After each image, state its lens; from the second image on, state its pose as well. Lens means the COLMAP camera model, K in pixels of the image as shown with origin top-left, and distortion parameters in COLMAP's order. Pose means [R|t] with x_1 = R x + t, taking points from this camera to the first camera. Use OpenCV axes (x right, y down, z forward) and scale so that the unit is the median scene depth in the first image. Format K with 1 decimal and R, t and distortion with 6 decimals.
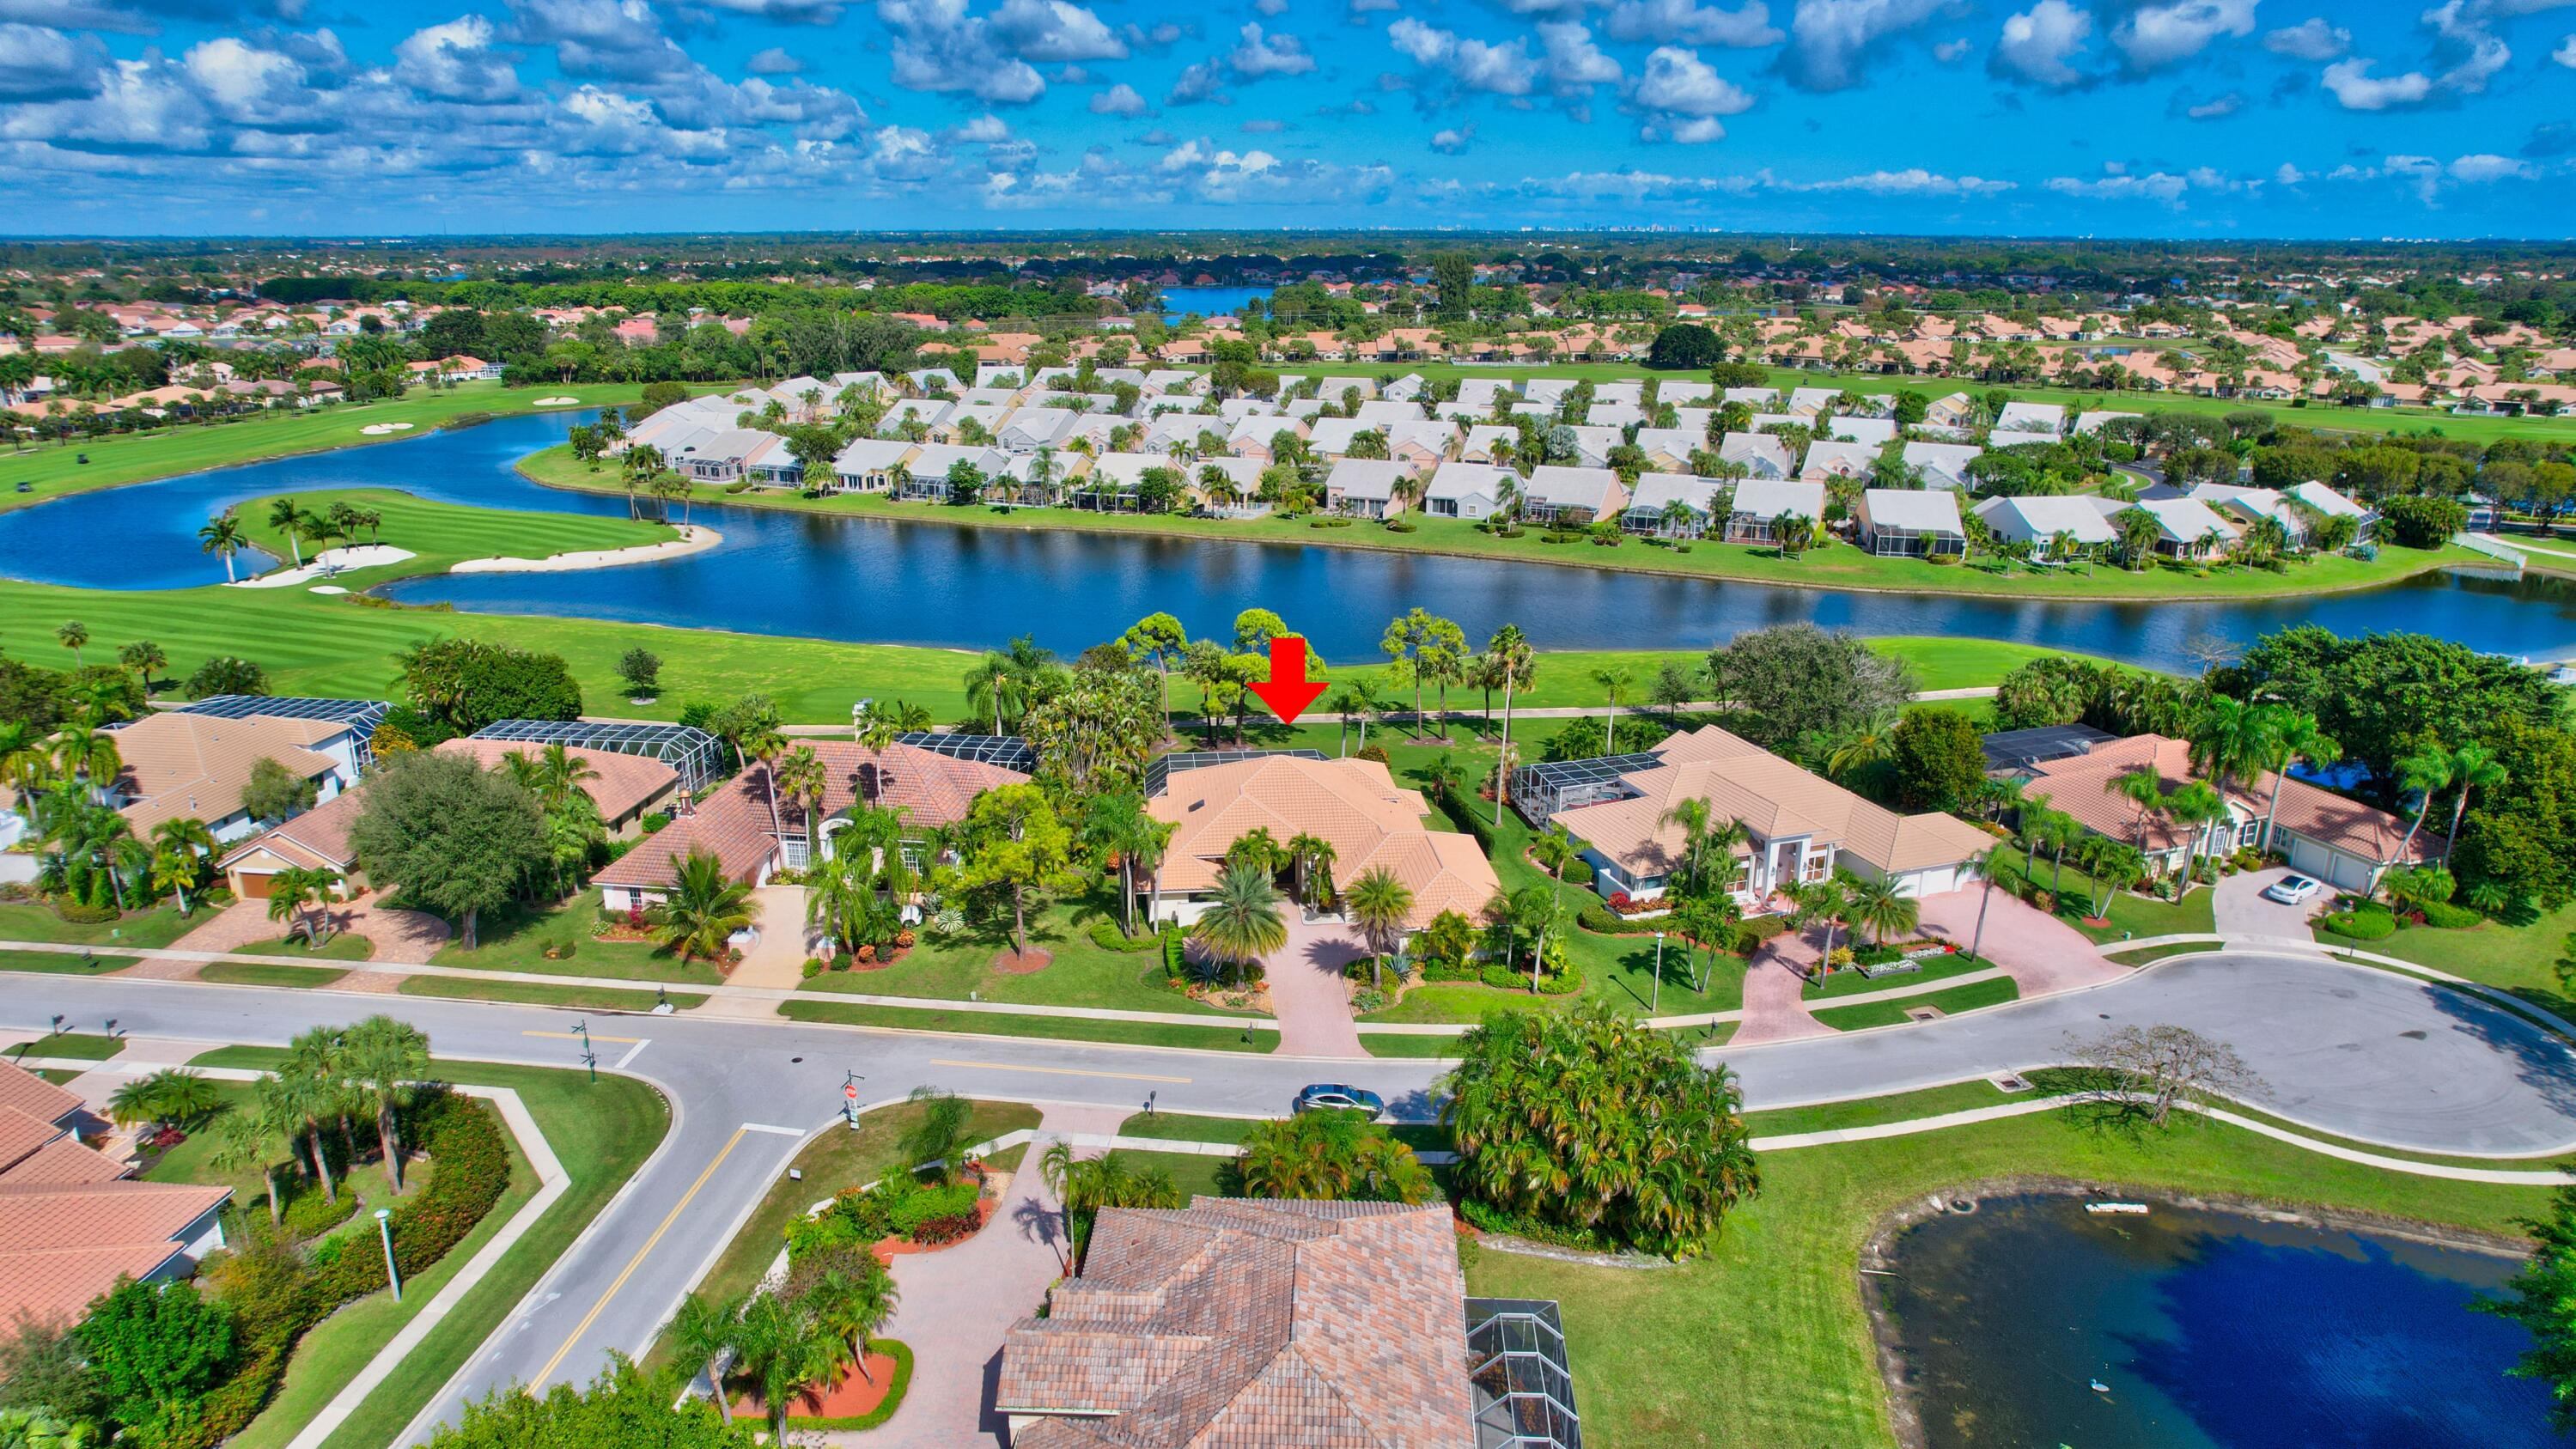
lens RADIAL K [[1655.3, 0, 1248.7], [0, 1655.3, 734.8], [0, 0, 1]] dist [-0.063311, 0.048942]
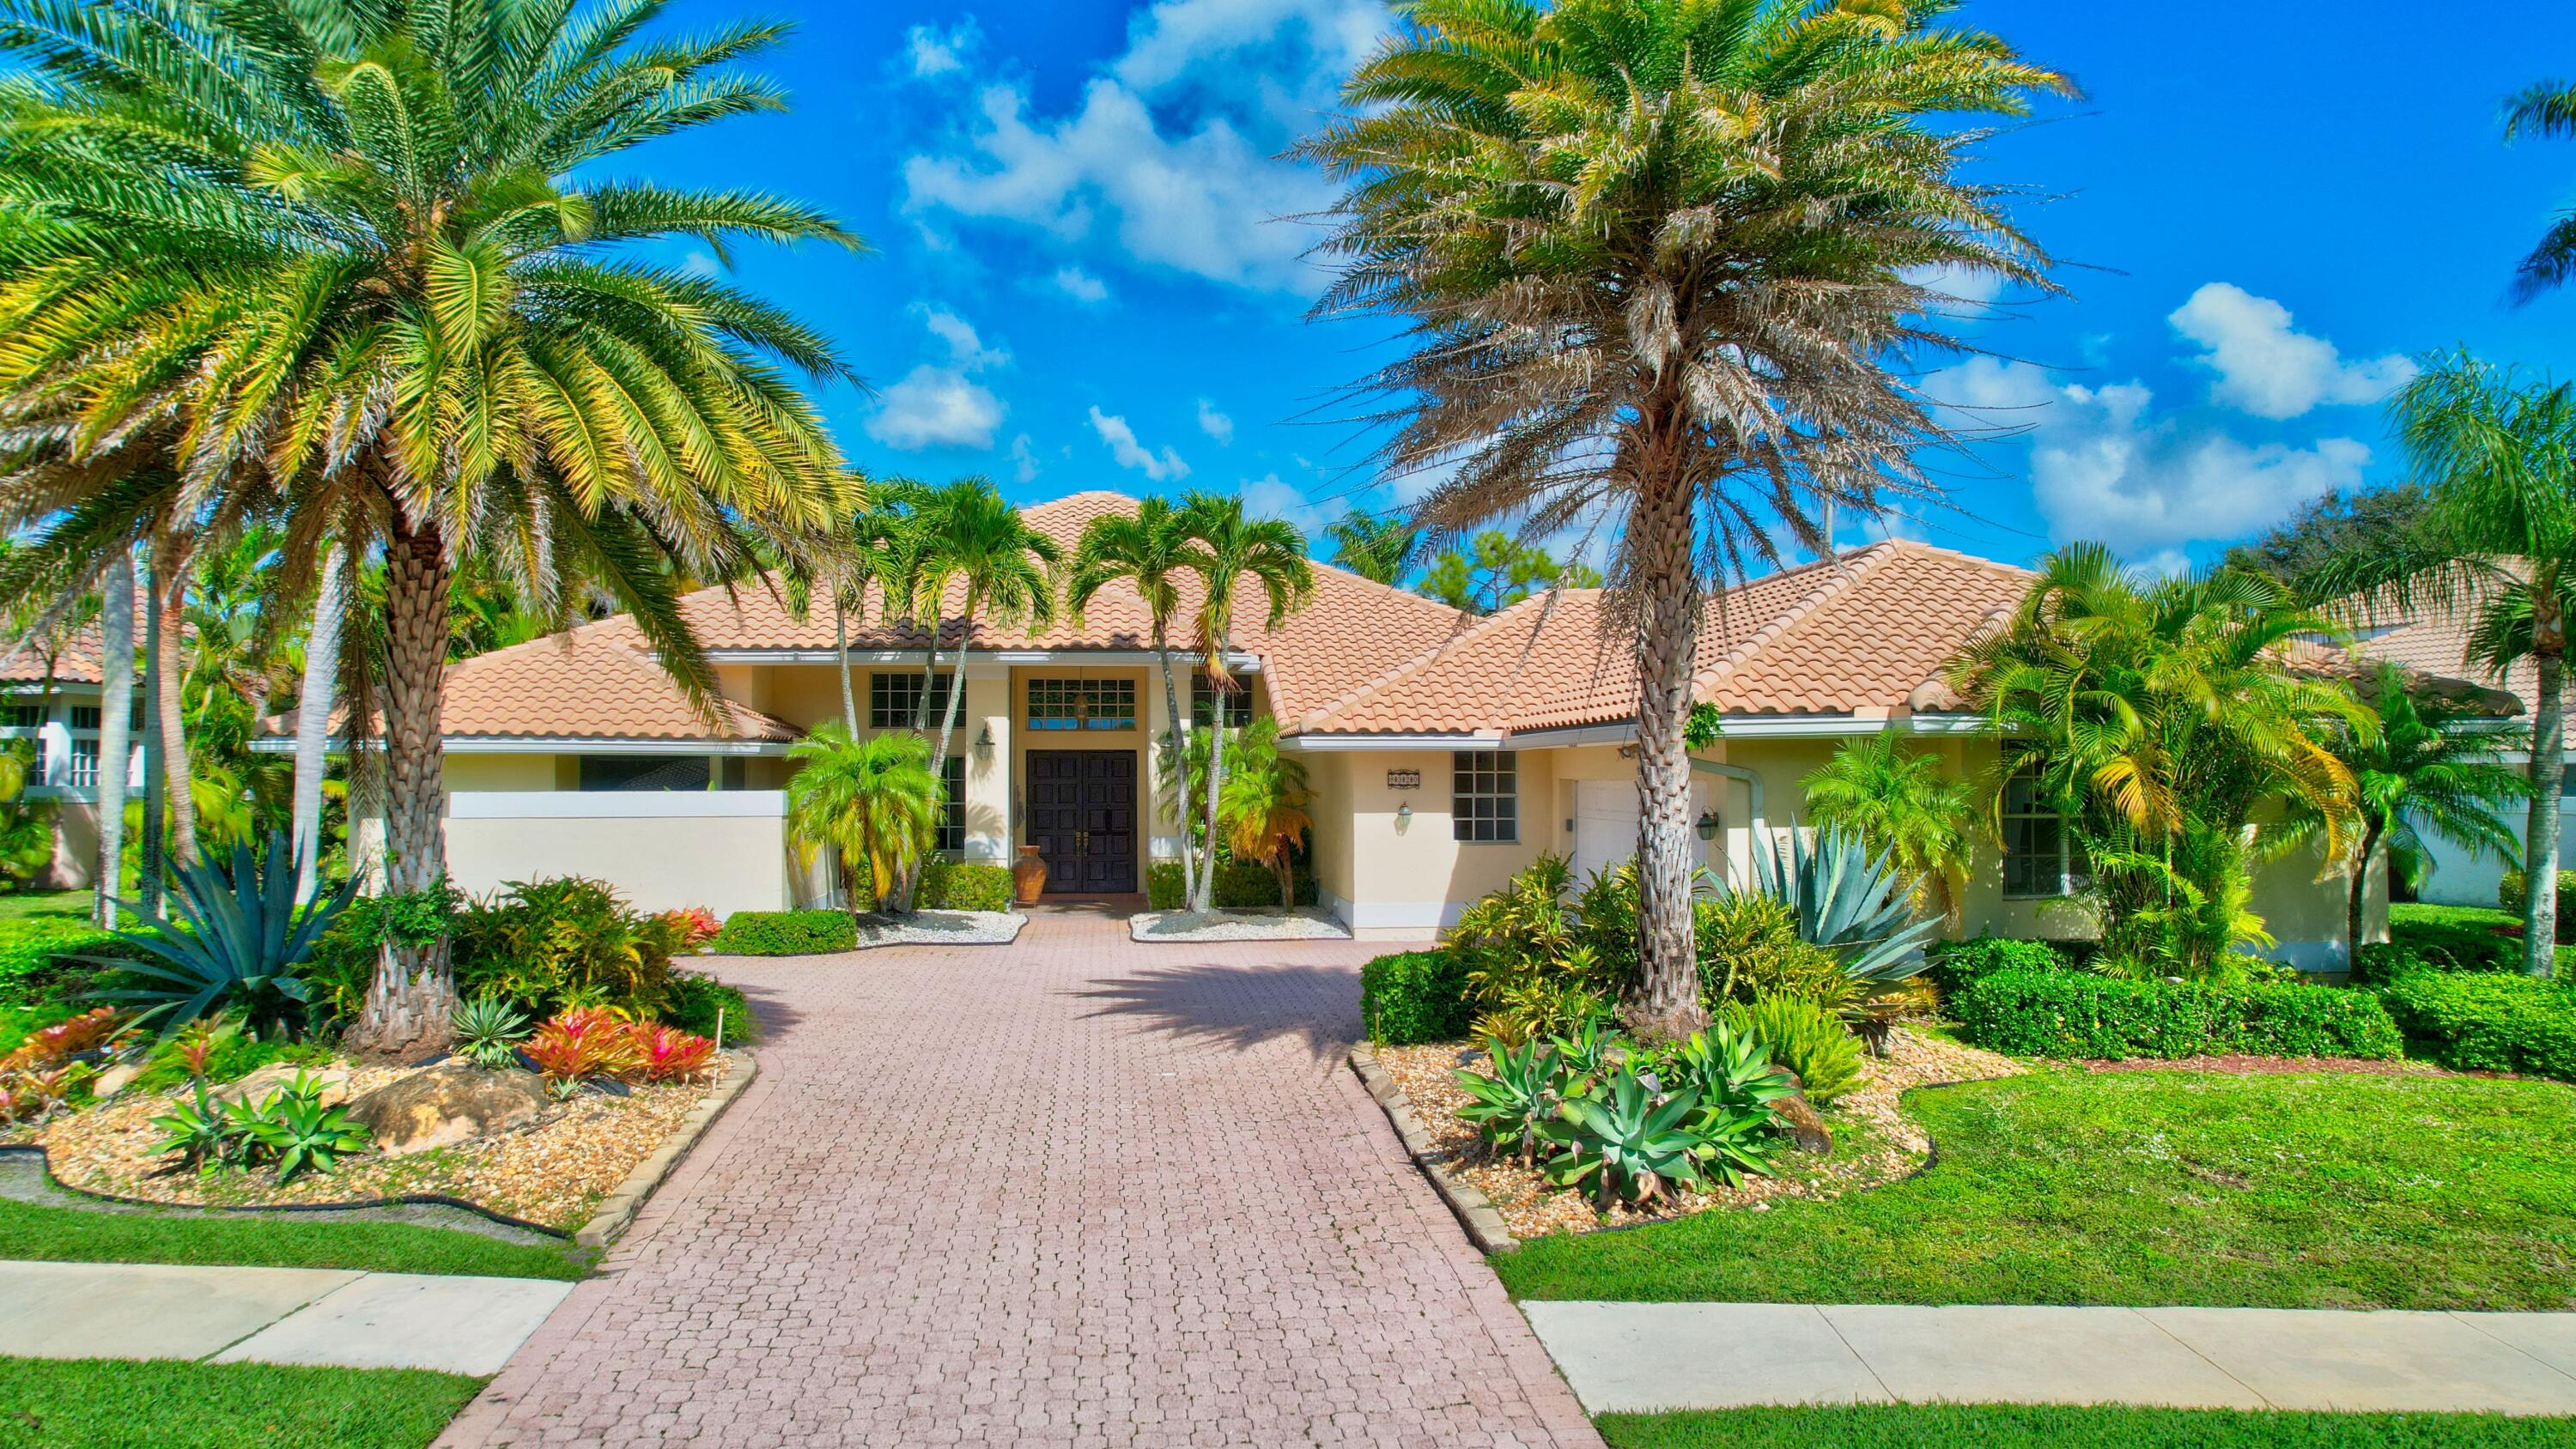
lens RADIAL K [[1655.1, 0, 1284.5], [0, 1655.1, 727.0], [0, 0, 1]] dist [-0.063311, 0.048942]
pose [[0.999547, 0.003886, 0.029837, 0.032278], [0.006129, 0.944545, -0.328326, 0.111643], [-0.029459, 0.328360, 0.944093, 0.587637]]
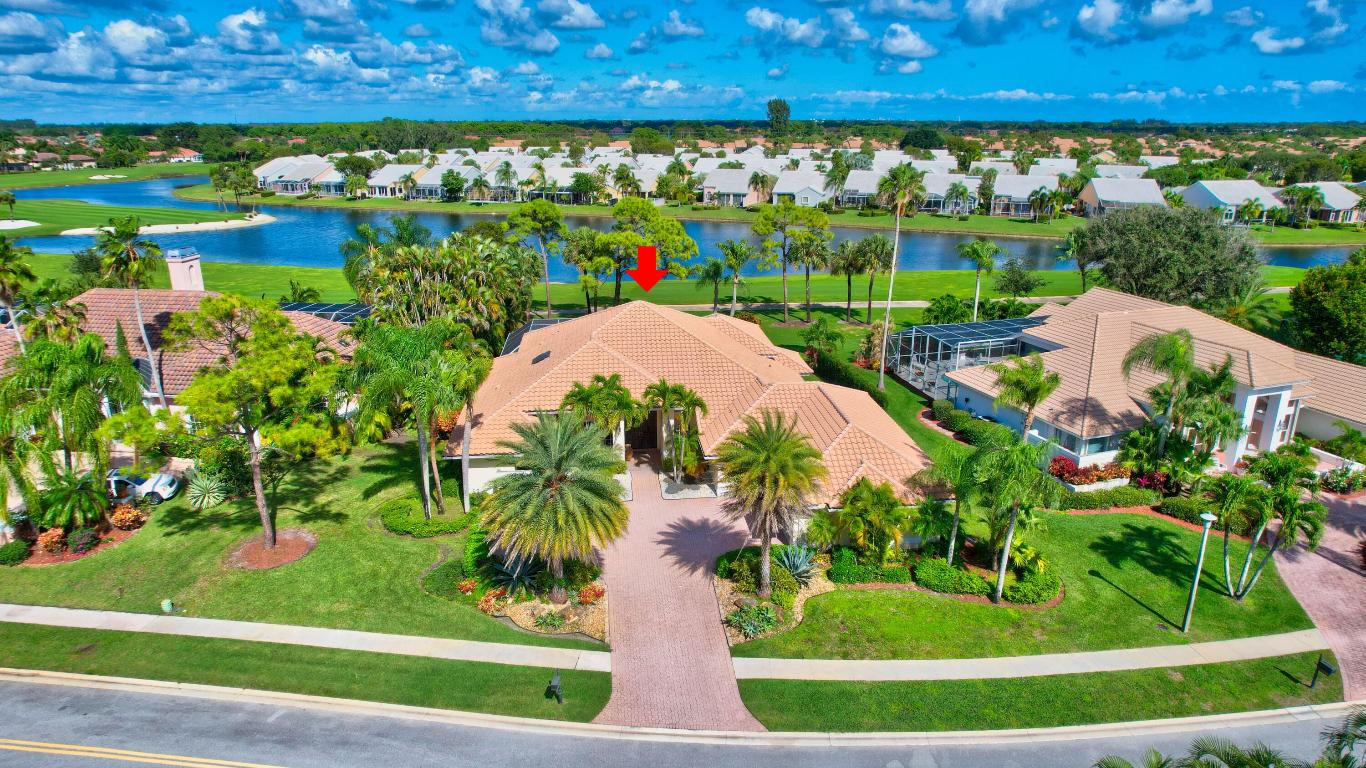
lens RADIAL K [[877.8, 0, 678.8], [0, 877.8, 373.4], [0, 0, 1]] dist [-0.063311, 0.048942]
pose [[0.999899, 0.000717, 0.014191, 0.025050], [-0.000433, 0.999801, -0.019956, 0.046457], [-0.014203, 0.019948, 0.999700, 0.426451]]
